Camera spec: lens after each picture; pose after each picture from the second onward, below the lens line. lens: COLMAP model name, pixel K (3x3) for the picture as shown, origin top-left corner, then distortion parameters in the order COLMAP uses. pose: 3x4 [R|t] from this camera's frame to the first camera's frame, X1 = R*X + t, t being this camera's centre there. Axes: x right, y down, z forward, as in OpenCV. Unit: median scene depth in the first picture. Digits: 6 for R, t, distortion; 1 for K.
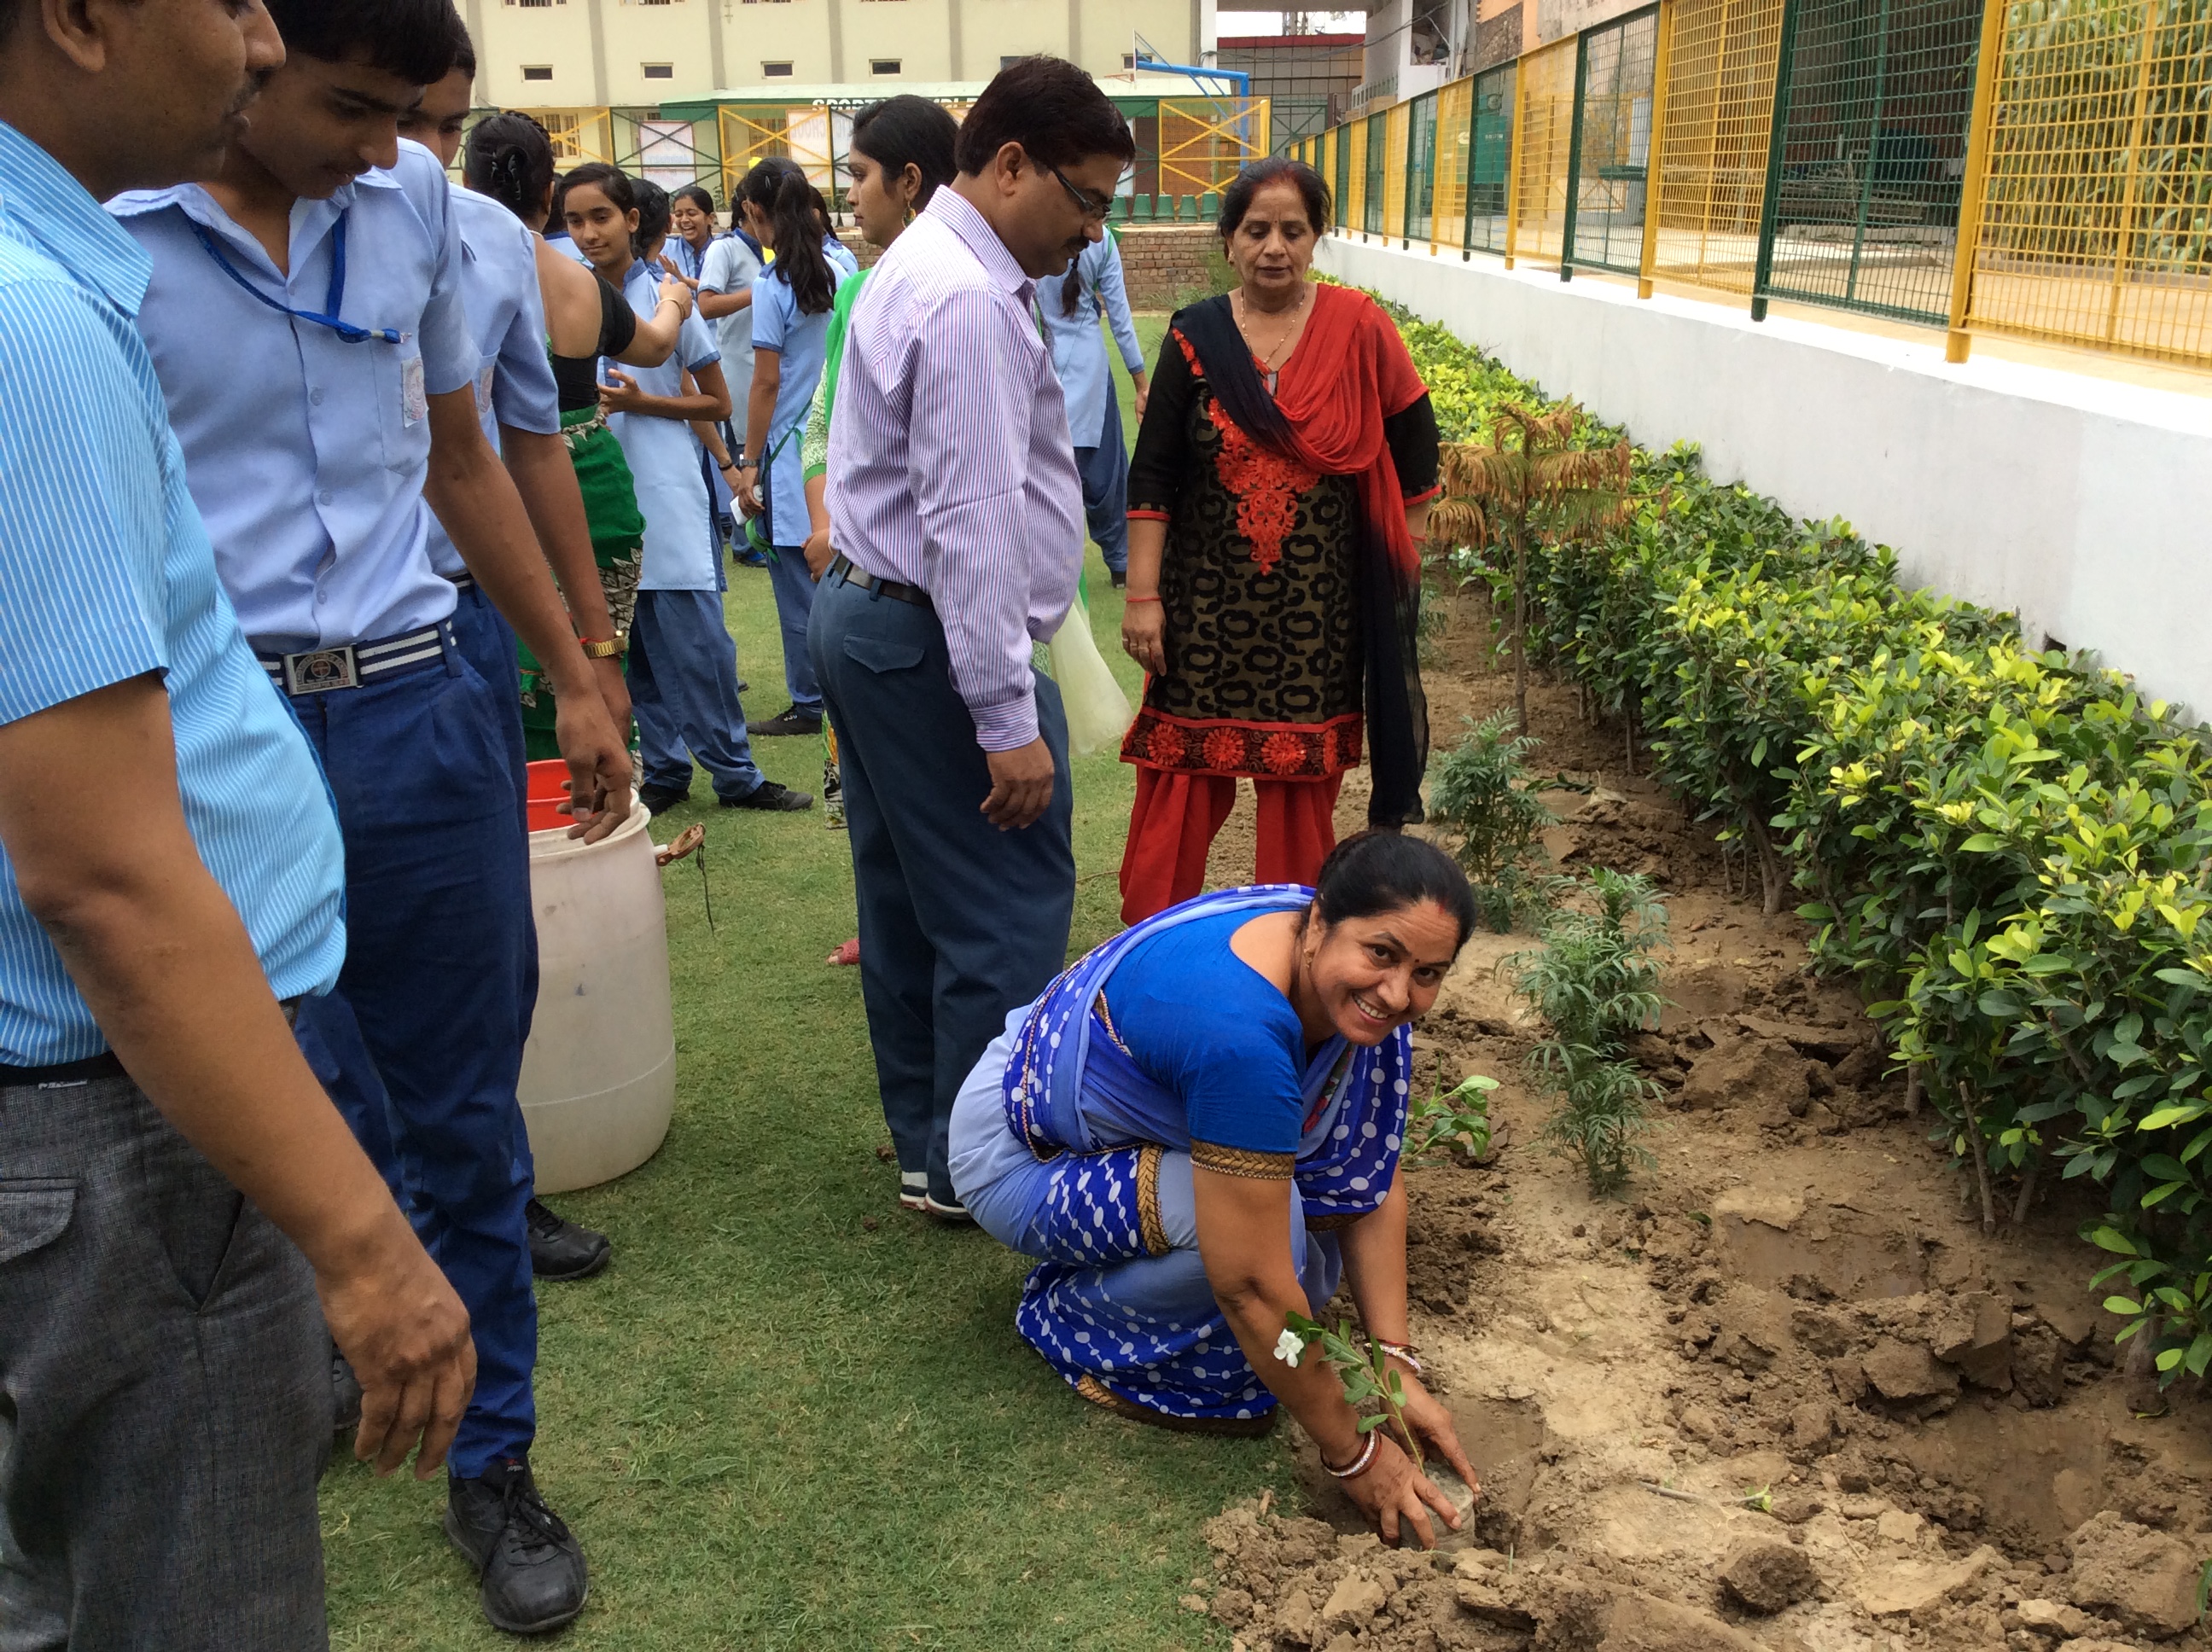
lens RADIAL K [[2027.2, 0, 1101.3], [0, 2027.2, 831.0], [0, 0, 1]] dist [0.153501, -0.346416]
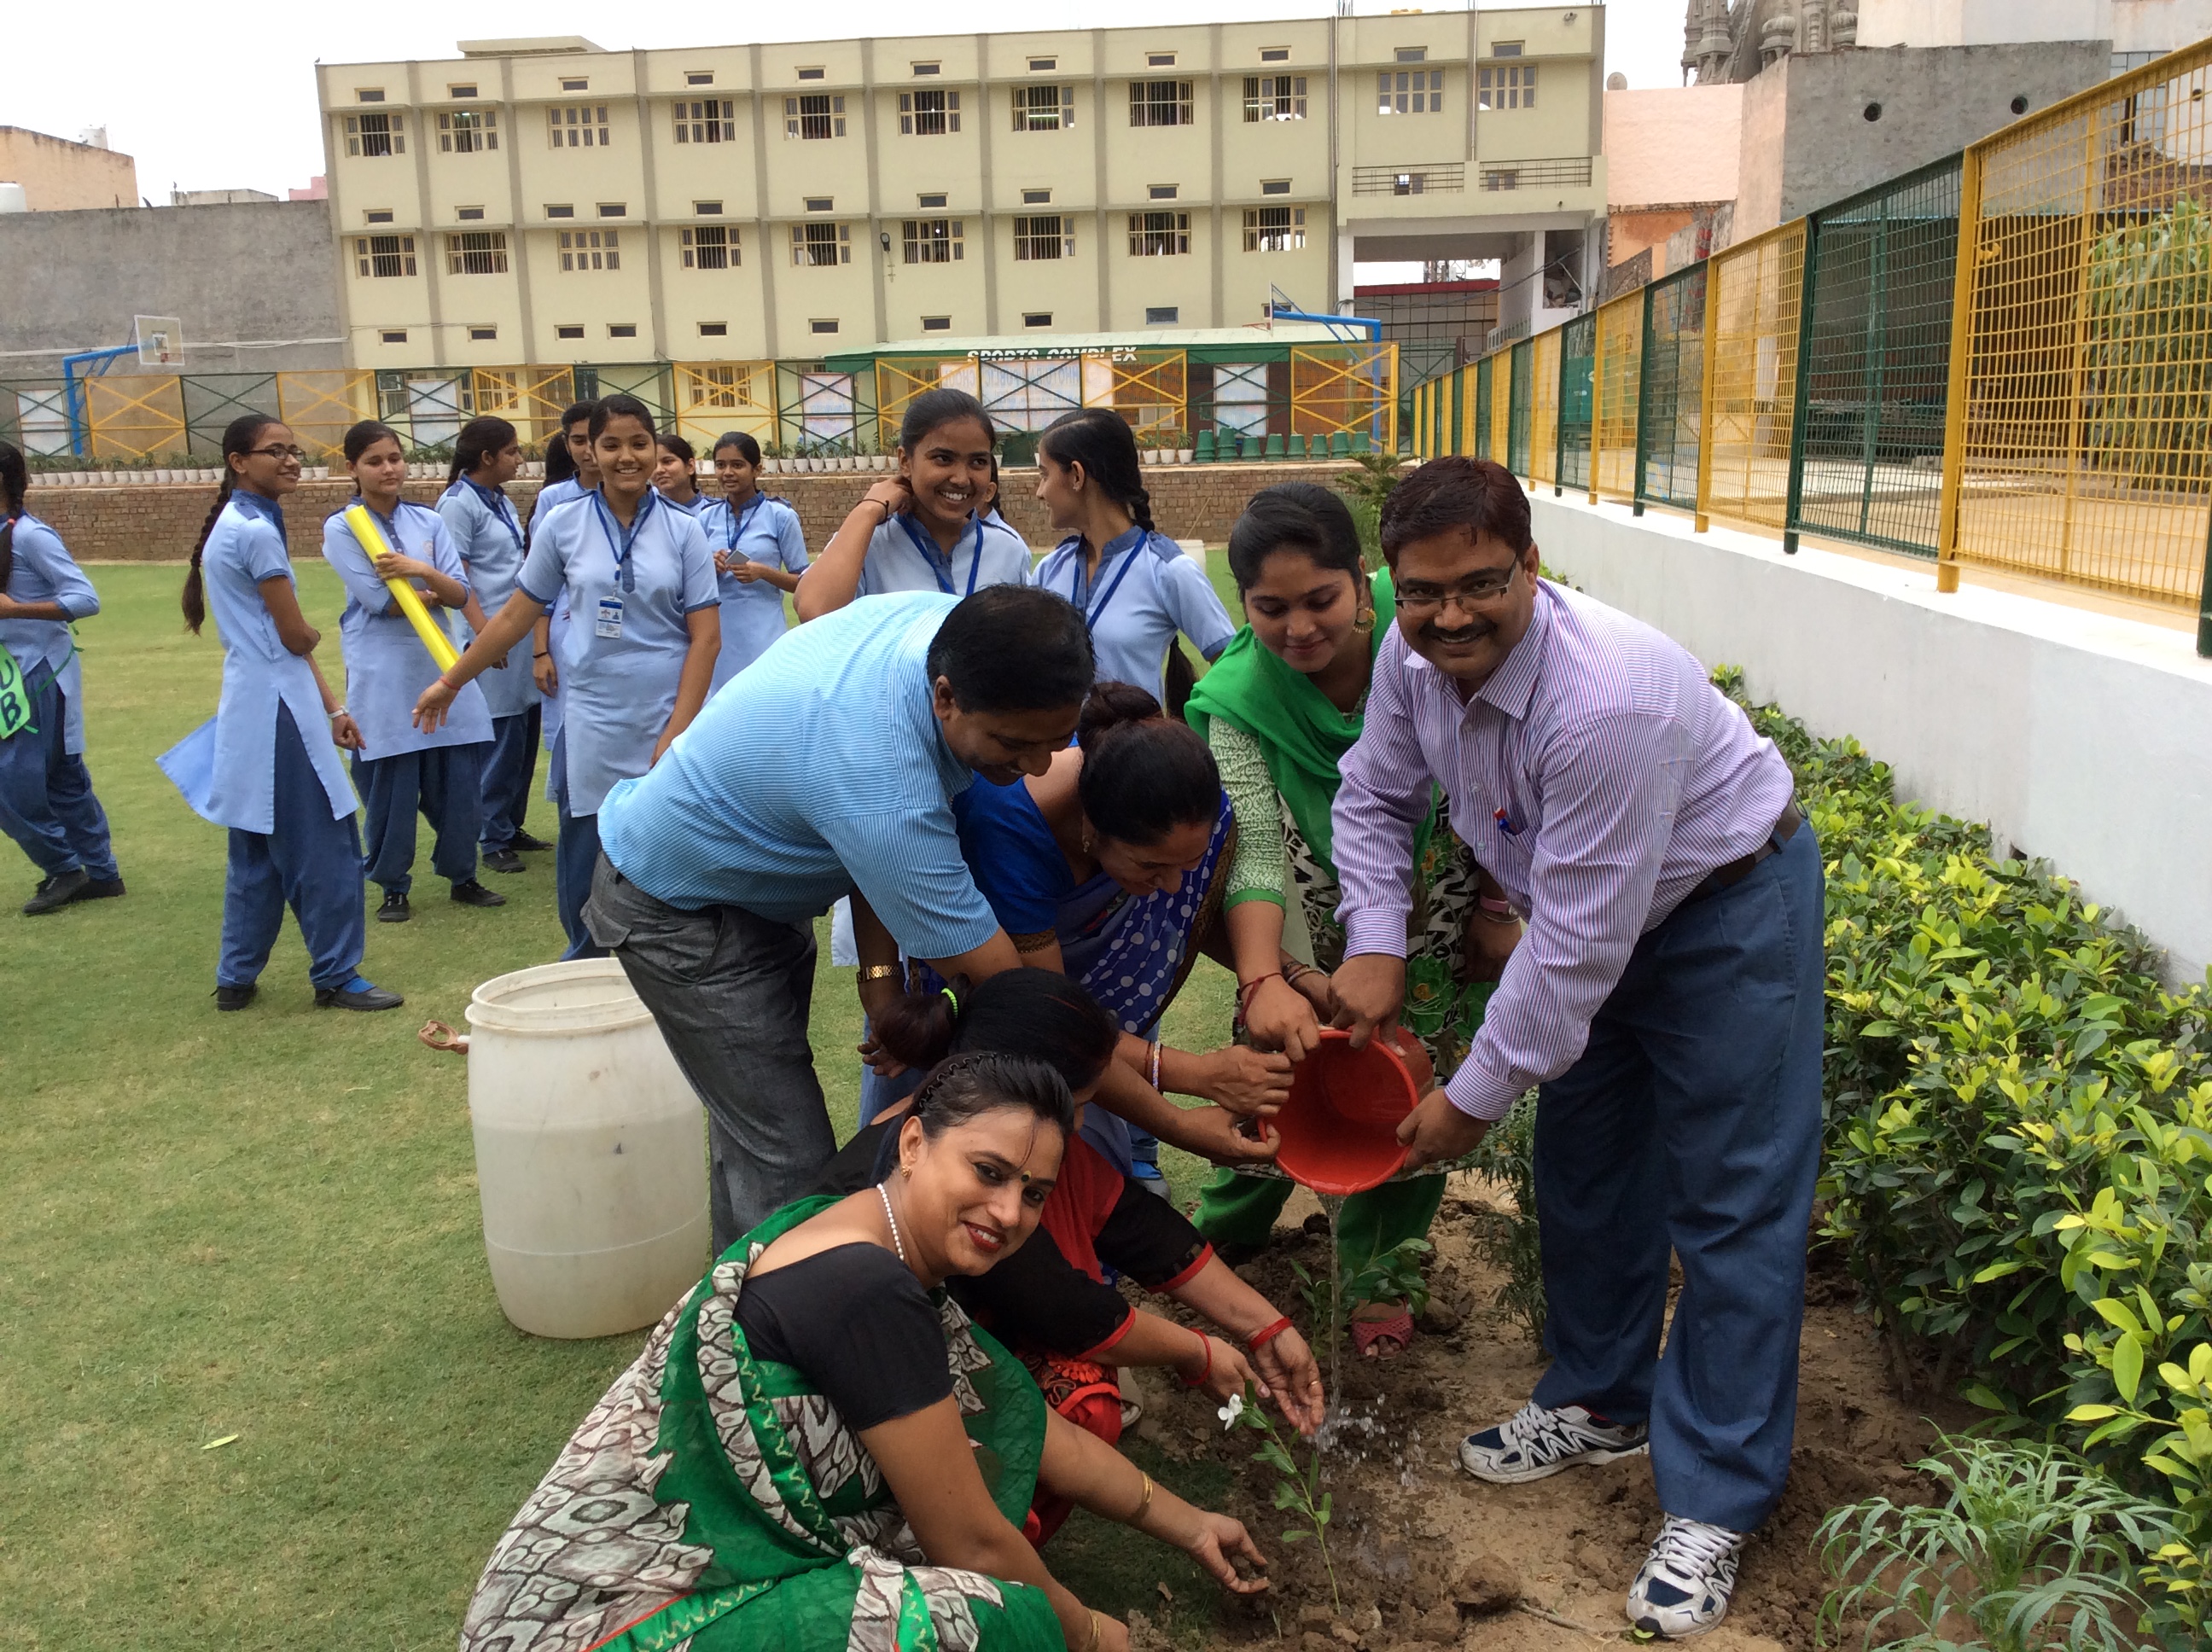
lens RADIAL K [[2027.2, 0, 1101.3], [0, 2027.2, 831.0], [0, 0, 1]] dist [0.153501, -0.346416]
pose [[0.997249, 0.003509, -0.074039, 0.072573], [-0.011493, 0.994119, -0.107683, 0.017392], [0.073226, 0.108237, 0.991425, -0.086341]]
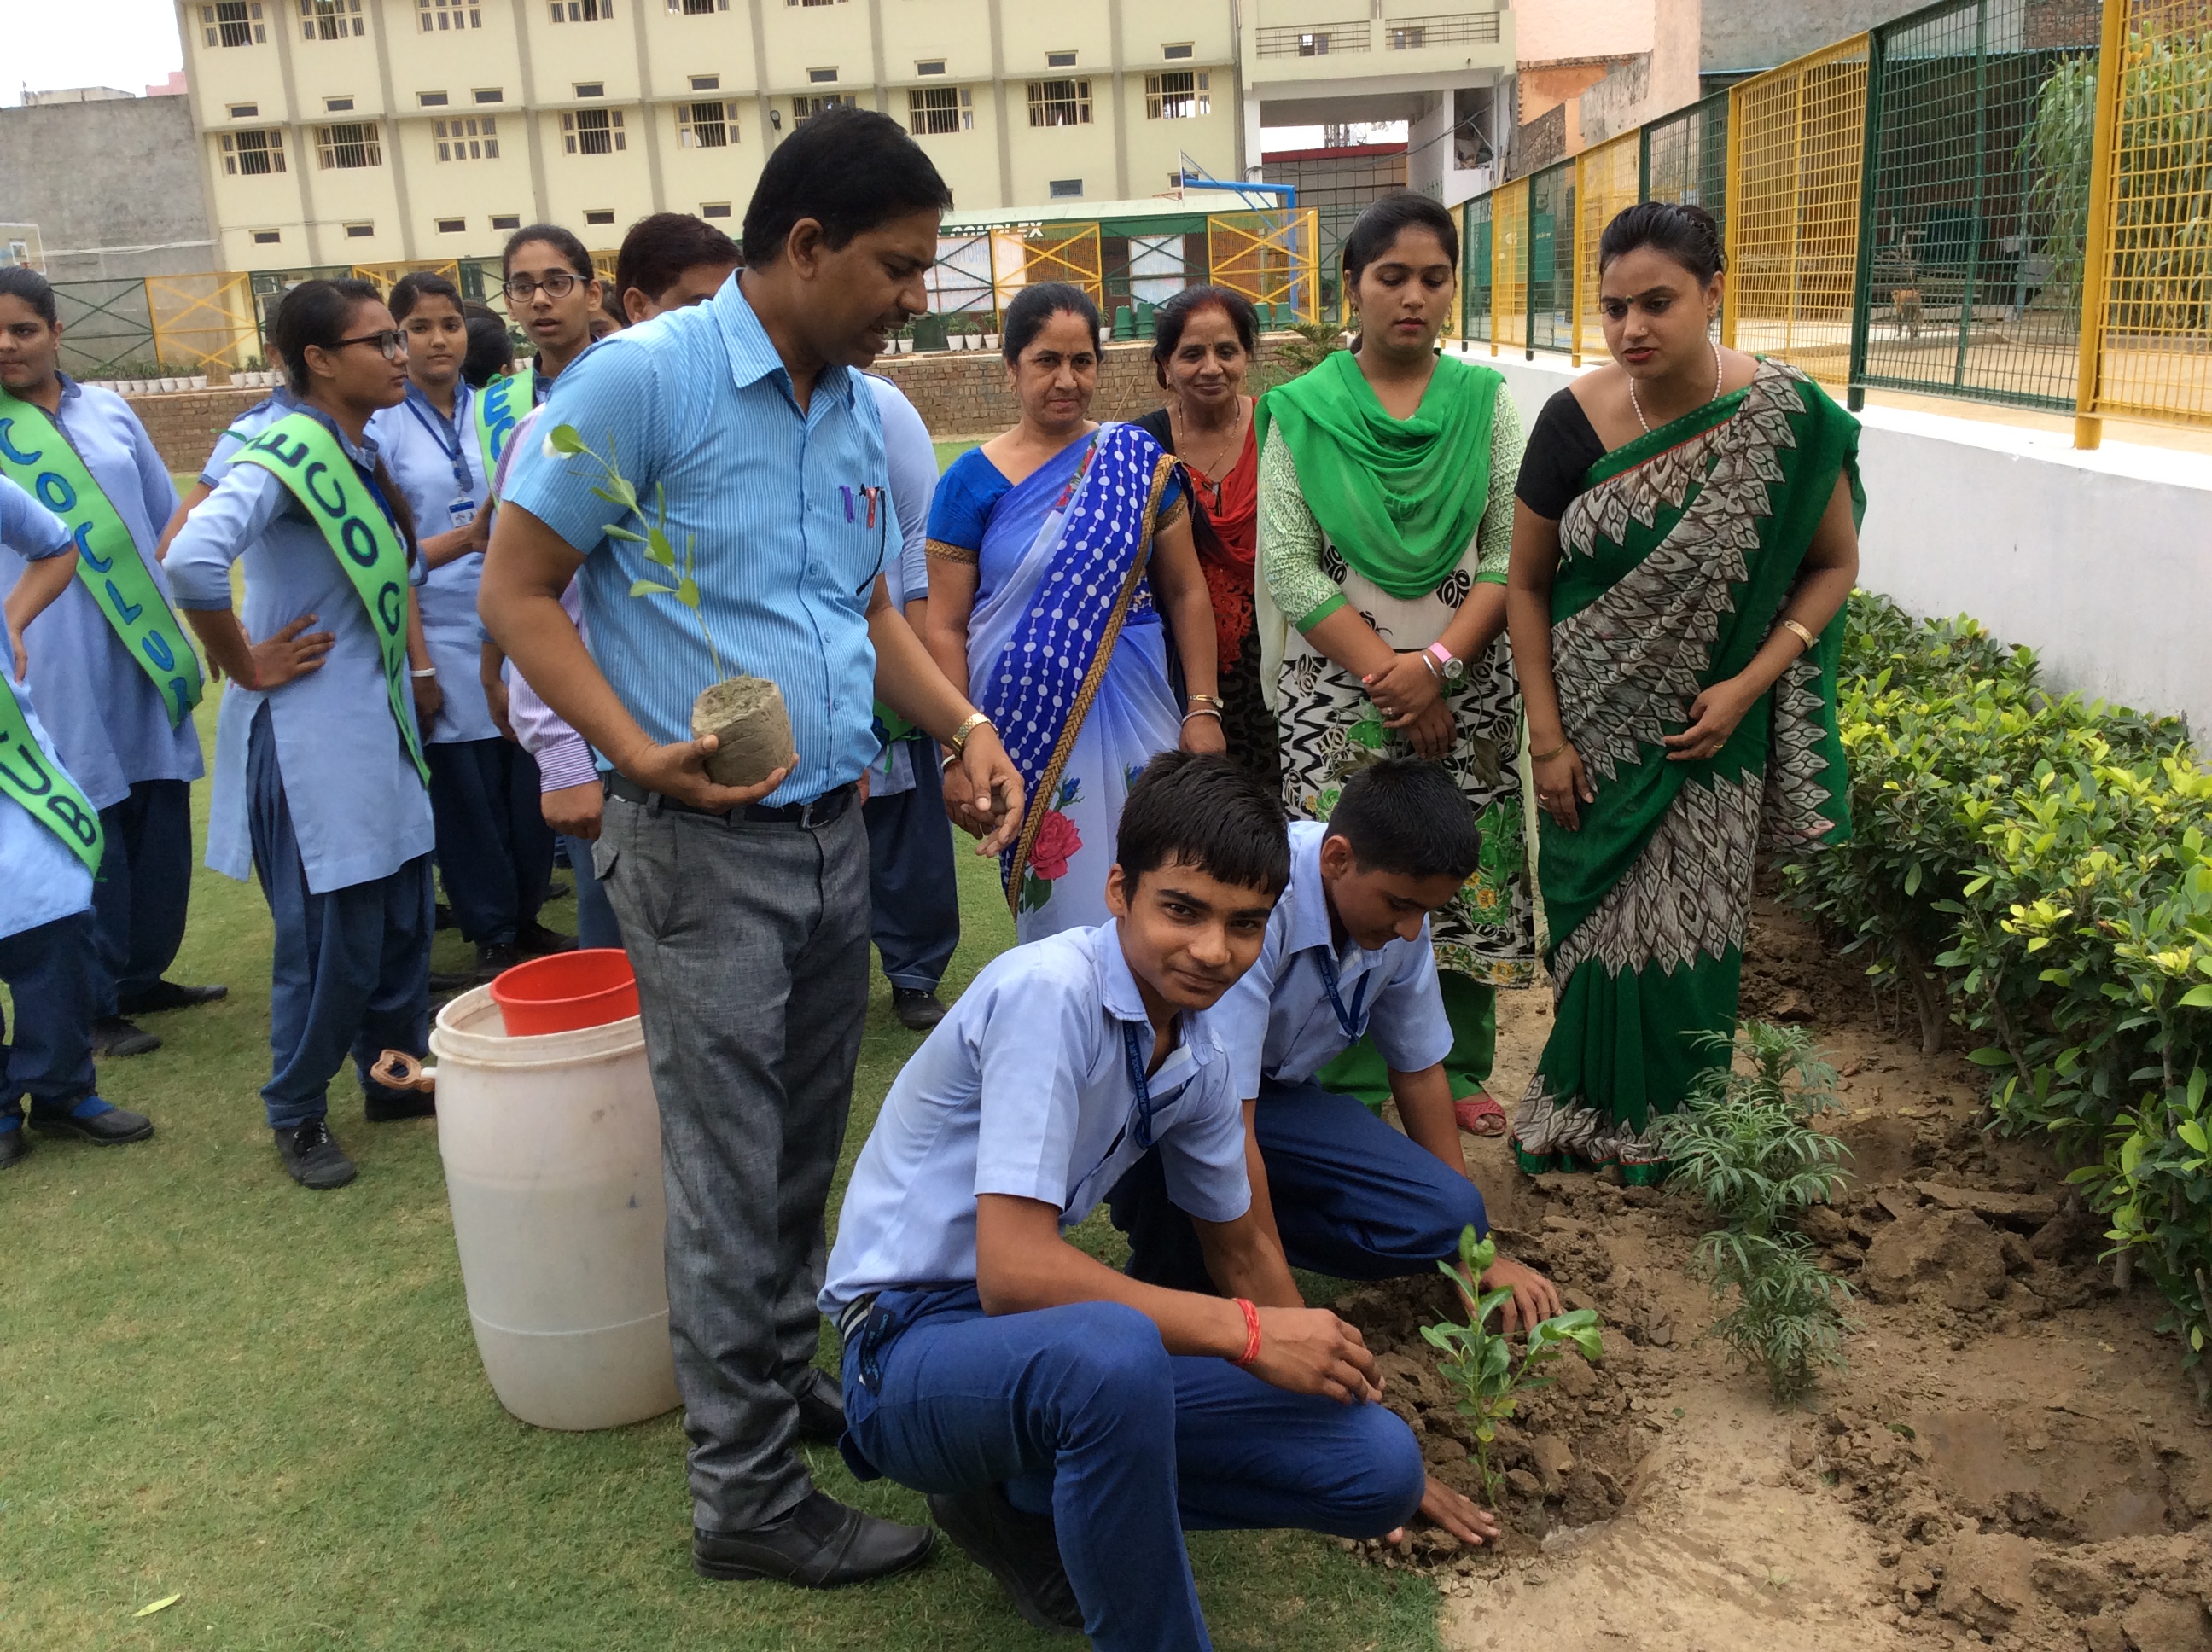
lens RADIAL K [[2030.3, 0, 1106.0], [0, 2030.3, 826.0], [0, 0, 1]] dist [0.092936, -0.179868]
pose [[0.998820, -0.036867, -0.031620, -0.008299], [0.035128, 0.997928, -0.053901, -0.026458], [0.033541, 0.052727, 0.998046, 0.077325]]
